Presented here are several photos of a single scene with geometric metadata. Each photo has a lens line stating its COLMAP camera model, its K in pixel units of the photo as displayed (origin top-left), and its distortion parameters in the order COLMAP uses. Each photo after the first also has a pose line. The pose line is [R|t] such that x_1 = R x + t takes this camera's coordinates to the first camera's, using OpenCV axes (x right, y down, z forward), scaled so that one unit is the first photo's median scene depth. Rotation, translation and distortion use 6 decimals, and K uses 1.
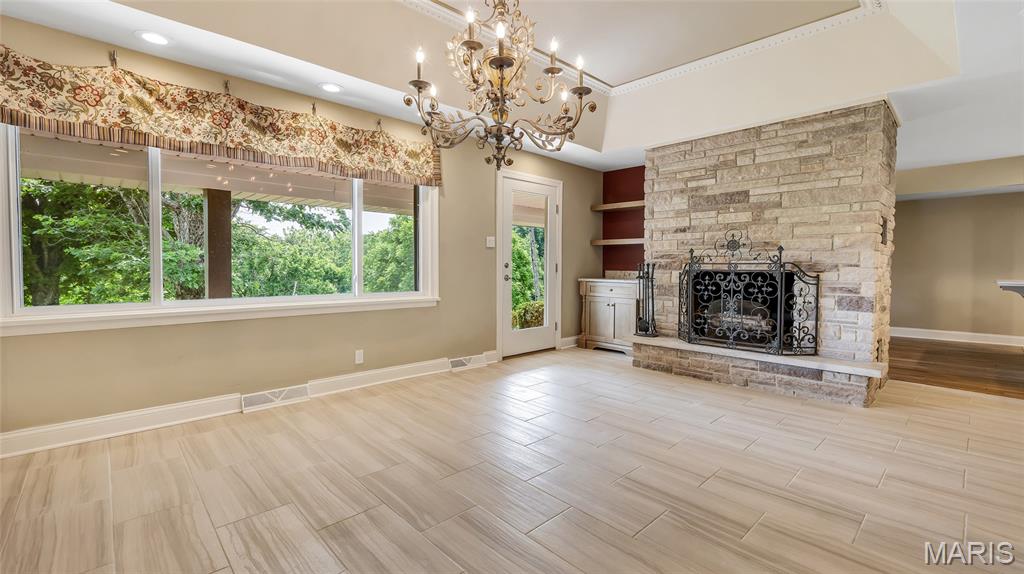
lens RADIAL K [[440.2, 0, 515.5], [0, 440.2, 272.4], [0, 0, 1]] dist [0.001933, 0.000039]
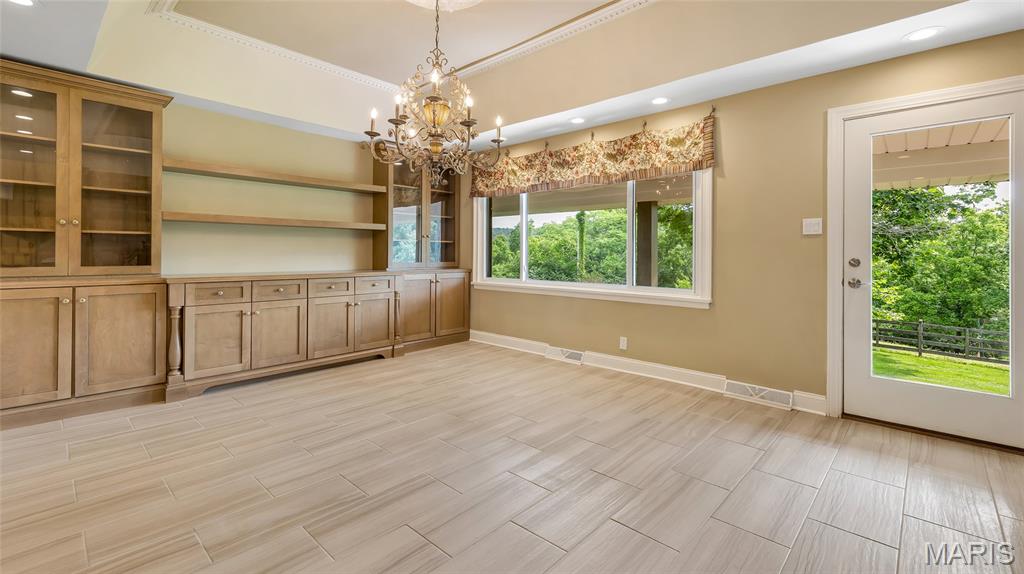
lens RADIAL K [[438.6, 0, 514.7], [0, 438.6, 253.7], [0, 0, 1]] dist [0.001412, 0.000099]
pose [[0.060084, -0.013773, -0.998098, 0.830418], [-0.030224, 0.999421, -0.015611, -0.007329], [0.997736, 0.031105, 0.059633, 0.753883]]
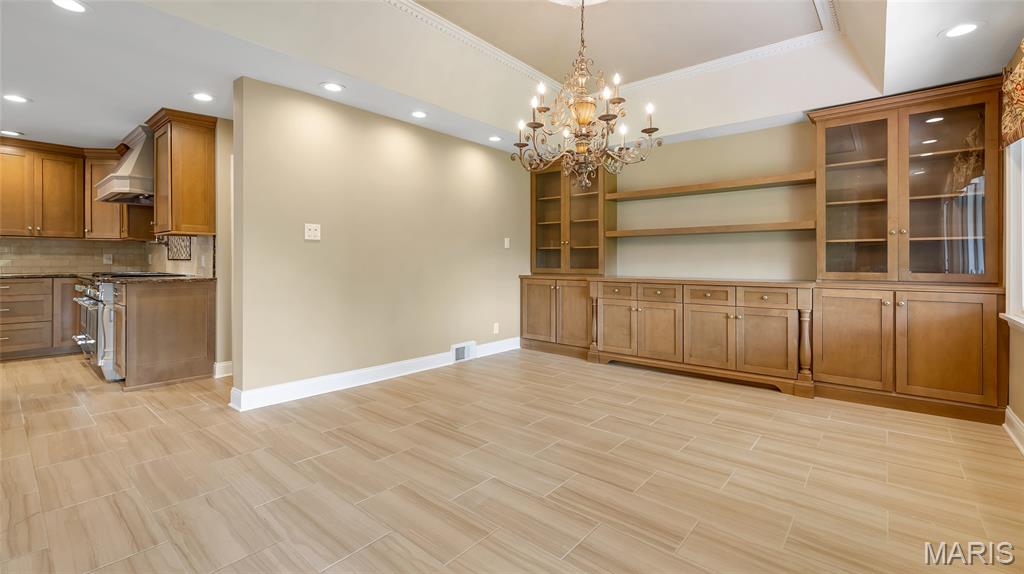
lens RADIAL K [[440.2, 0, 515.5], [0, 440.2, 272.4], [0, 0, 1]] dist [0.001933, 0.000039]
pose [[-0.993823, -0.010215, -0.110503, 0.197631], [-0.016263, 0.998411, 0.053963, -0.034536], [0.109776, 0.055426, -0.992410, 1.453107]]
